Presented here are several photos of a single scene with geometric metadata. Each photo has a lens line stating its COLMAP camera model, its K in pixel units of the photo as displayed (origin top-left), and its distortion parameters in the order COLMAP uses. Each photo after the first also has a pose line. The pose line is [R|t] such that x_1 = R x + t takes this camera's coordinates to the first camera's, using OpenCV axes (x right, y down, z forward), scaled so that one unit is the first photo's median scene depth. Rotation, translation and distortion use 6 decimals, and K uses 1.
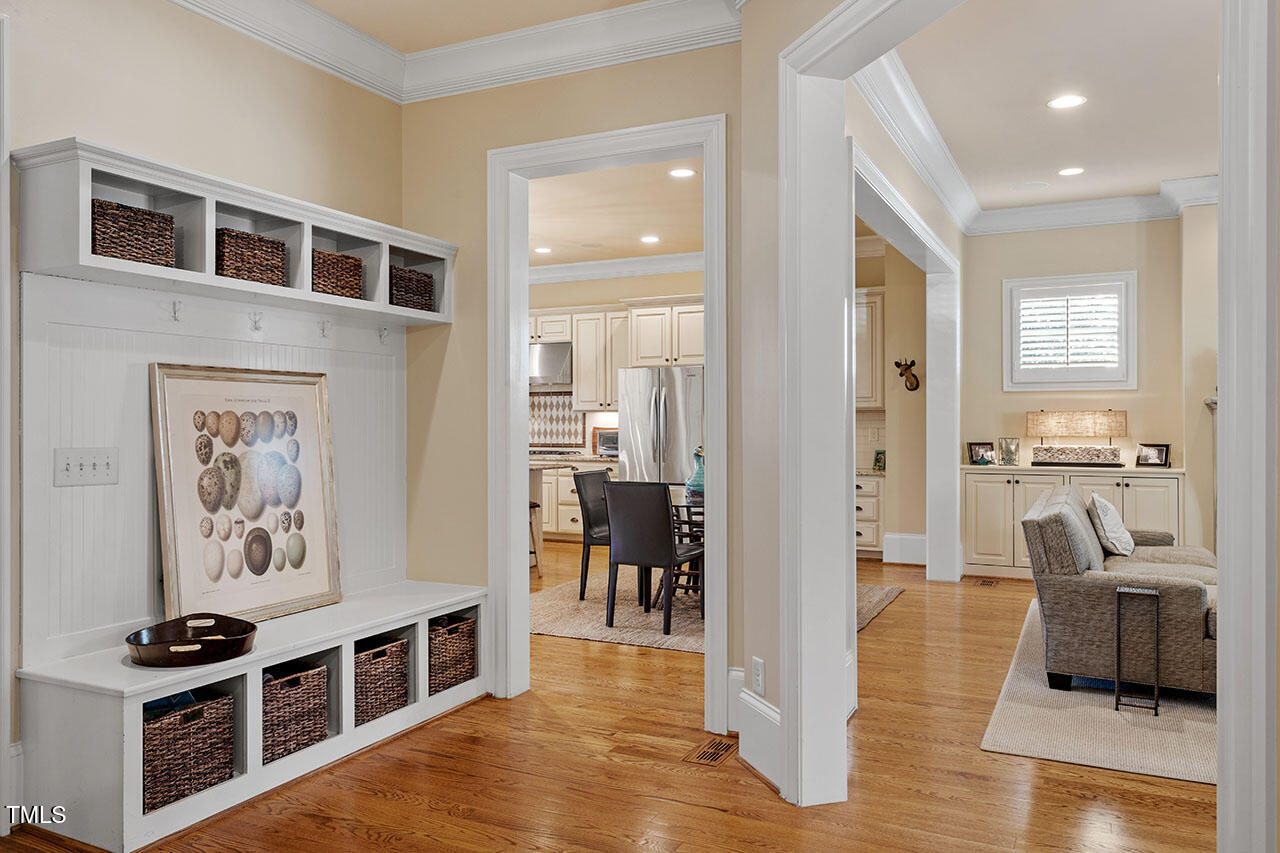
lens RADIAL K [[926.3, 0, 640.0], [0, 926.3, 426.5], [0, 0, 1]] dist [0.008519, 0.003479]
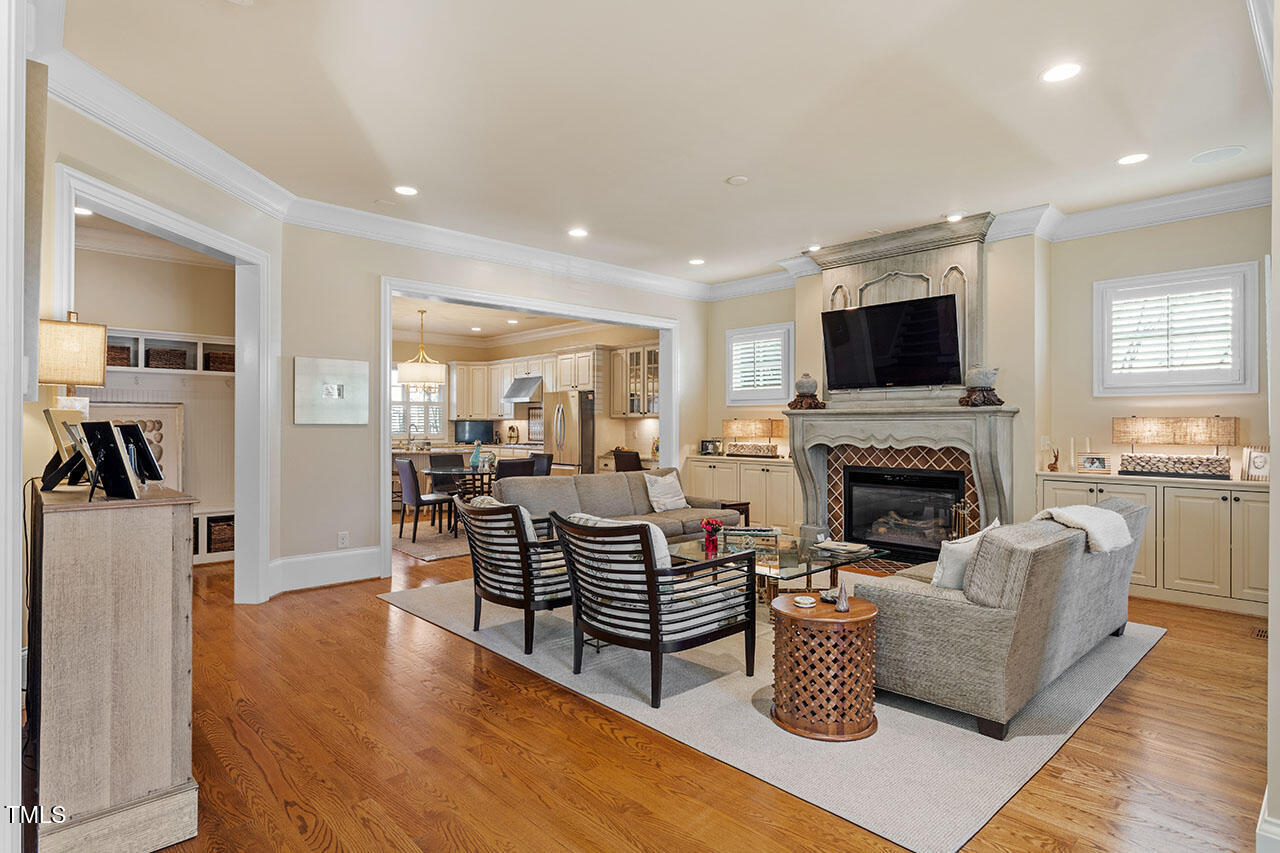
lens RADIAL K [[667.7, 0, 640.0], [0, 667.7, 426.5], [0, 0, 1]] dist [0.001767, 0.000064]
pose [[0.935213, 0.004021, -0.354063, 0.621649], [-0.005221, 0.999983, -0.002435, -0.001875], [0.354048, 0.004126, 0.935218, -0.043761]]
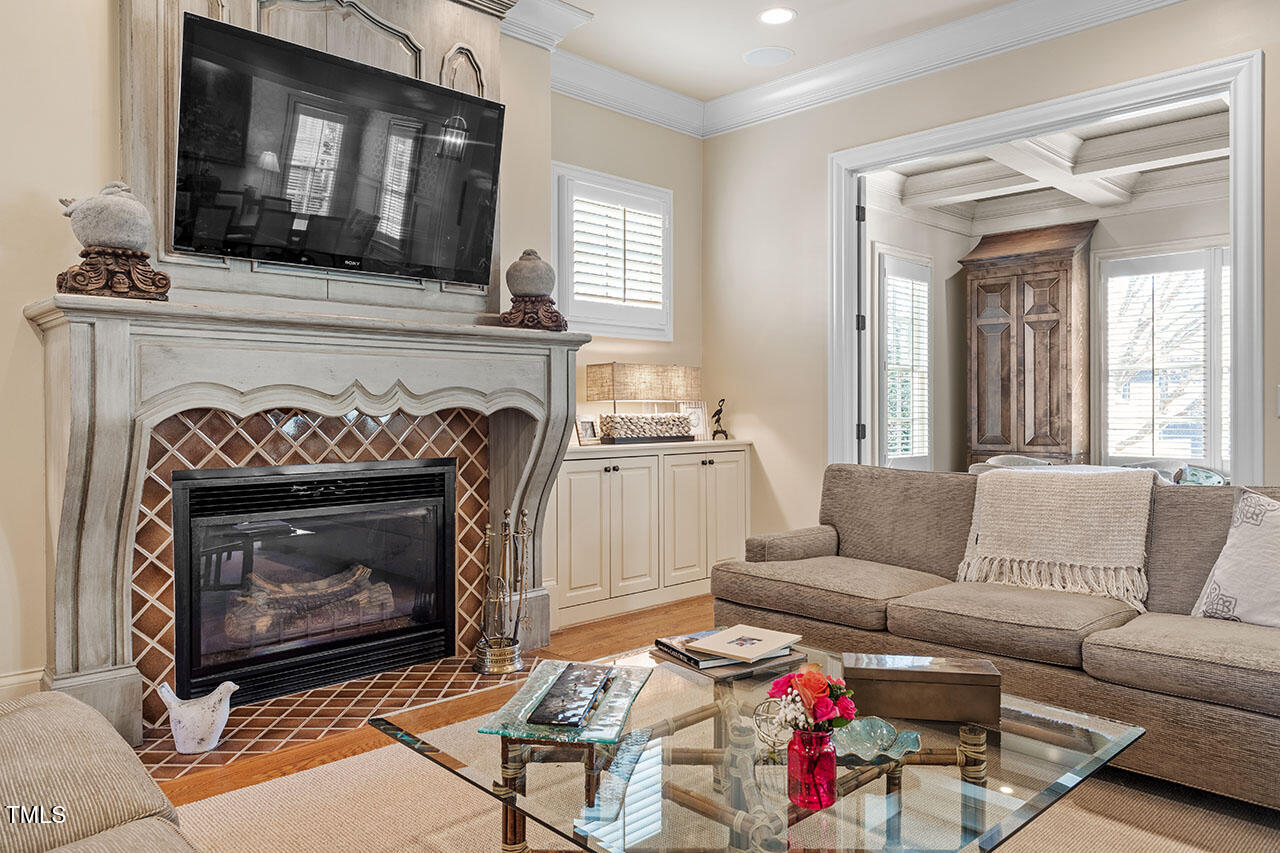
lens RADIAL K [[876.7, 0, 641.9], [0, 876.7, 414.9], [0, 0, 1]] dist [-0.003852, 0.001454]
pose [[0.337218, -0.006569, 0.941404, 0.269939], [0.008490, 0.999956, 0.003936, 0.018499], [-0.941388, 0.006665, 0.337259, 0.502518]]
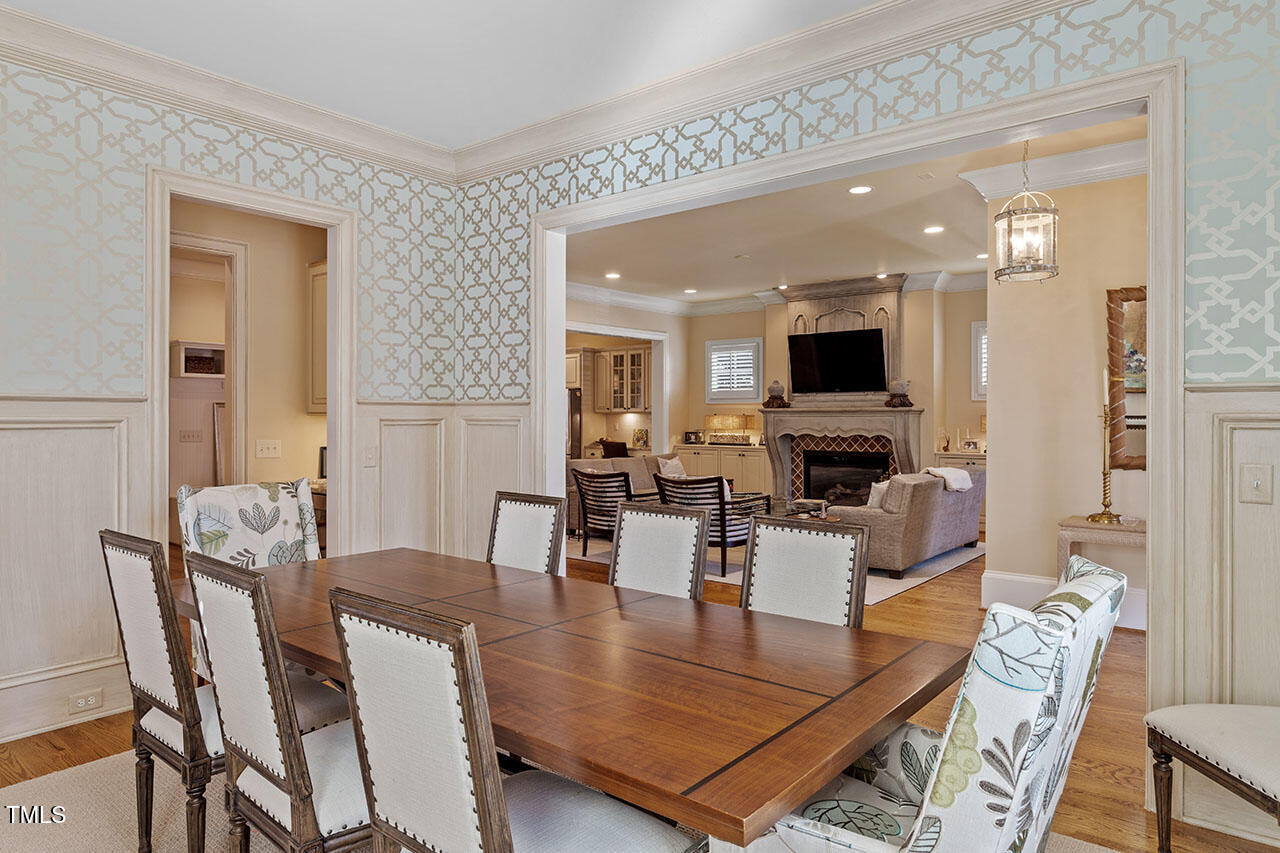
lens RADIAL K [[790.9, 0, 640.0], [0, 790.9, 426.5], [0, 0, 1]] dist [-0.003467, -0.000354]
pose [[0.973884, 0.003633, -0.227018, 0.598070], [-0.001306, 0.999945, 0.010401, -0.009003], [0.227043, -0.009833, 0.973835, -0.508571]]
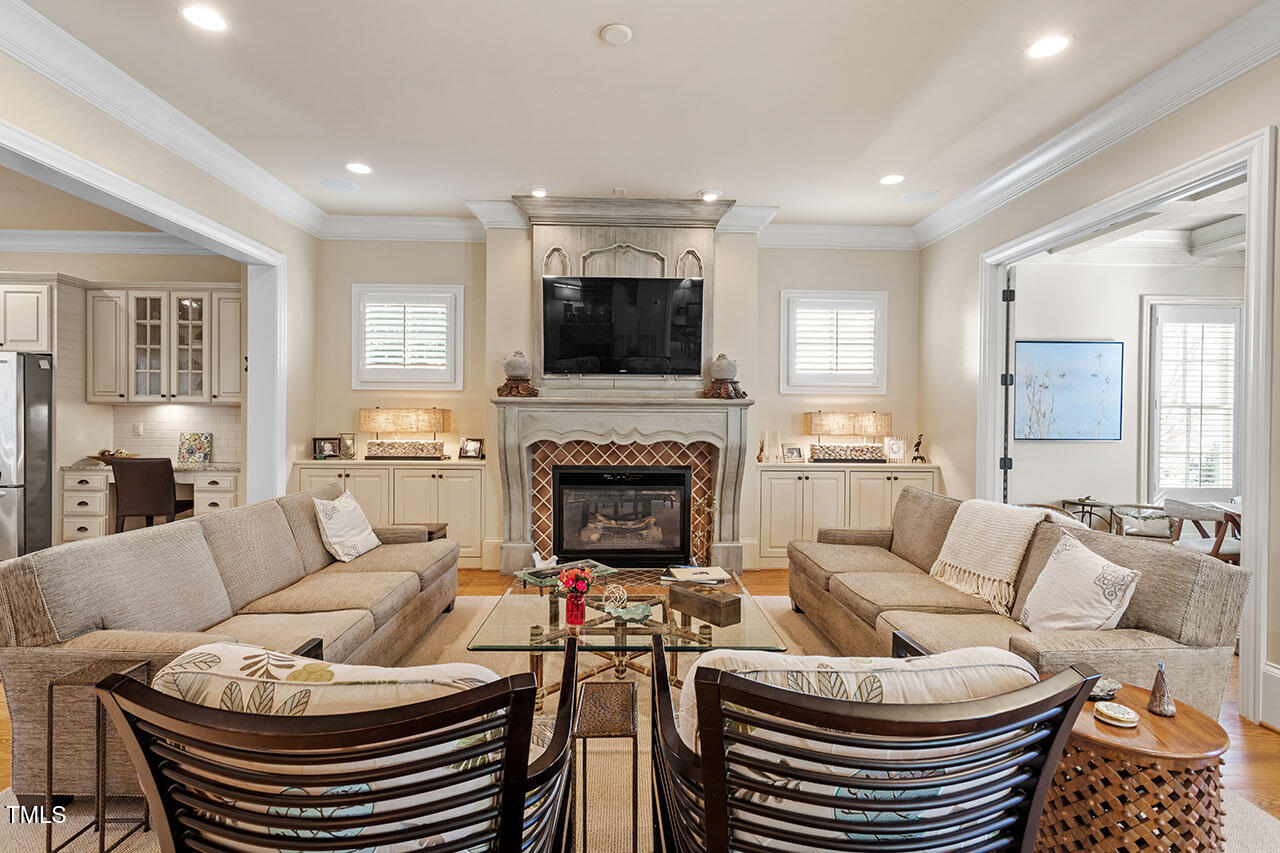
lens RADIAL K [[609.2, 0, 635.6], [0, 609.2, 425.1], [0, 0, 1]] dist [0.001306, 0.000180]
pose [[0.884315, 0.003753, 0.466876, 0.343371], [-0.006507, 0.999970, 0.004285, -0.001912], [-0.466846, -0.006828, 0.884313, 0.224868]]
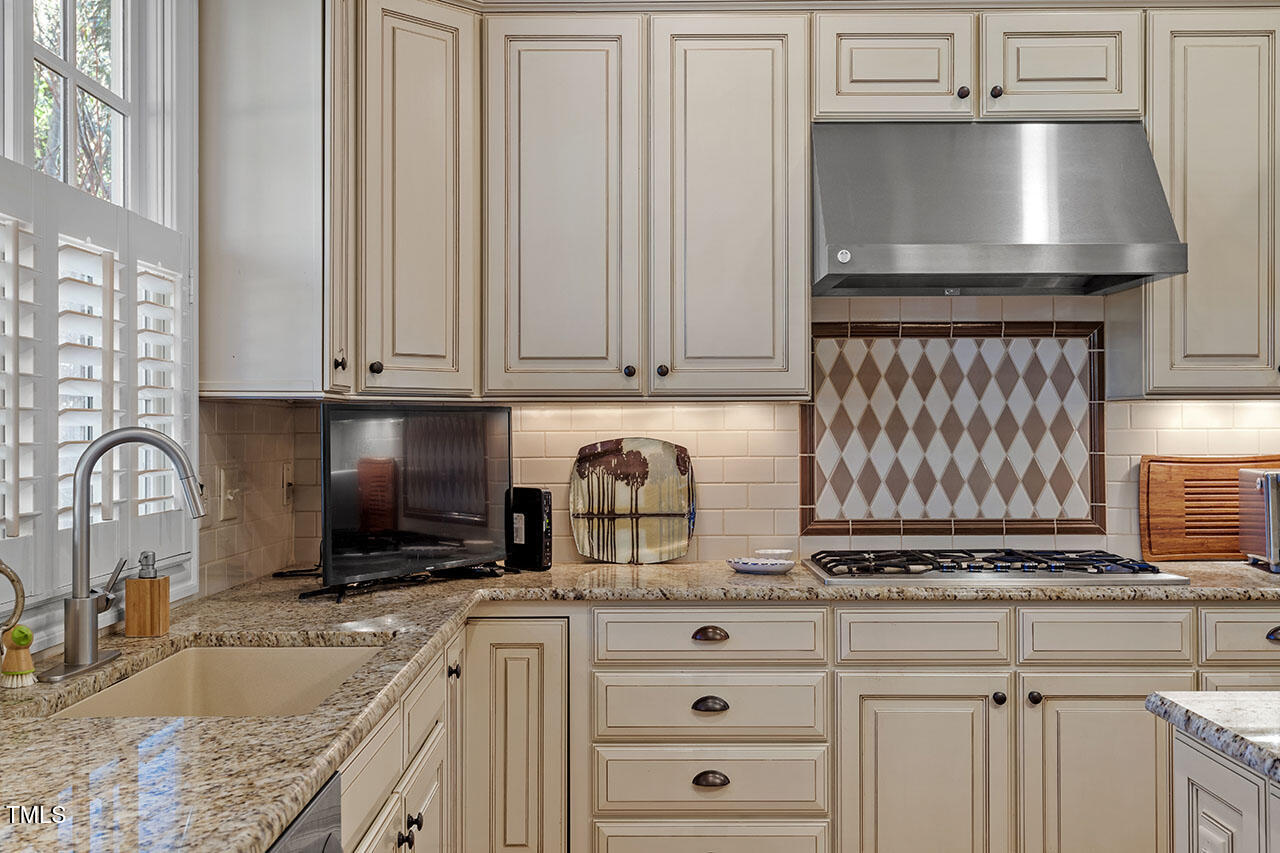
lens RADIAL K [[1301.0, 0, 640.0], [0, 1301.0, 426.5], [0, 0, 1]] dist [-0.001746, -0.002857]
pose [[0.895345, -0.003489, 0.445360, -0.434088], [0.005762, 0.999976, -0.003750, -0.009067], [-0.445336, 0.005924, 0.895344, 0.919811]]
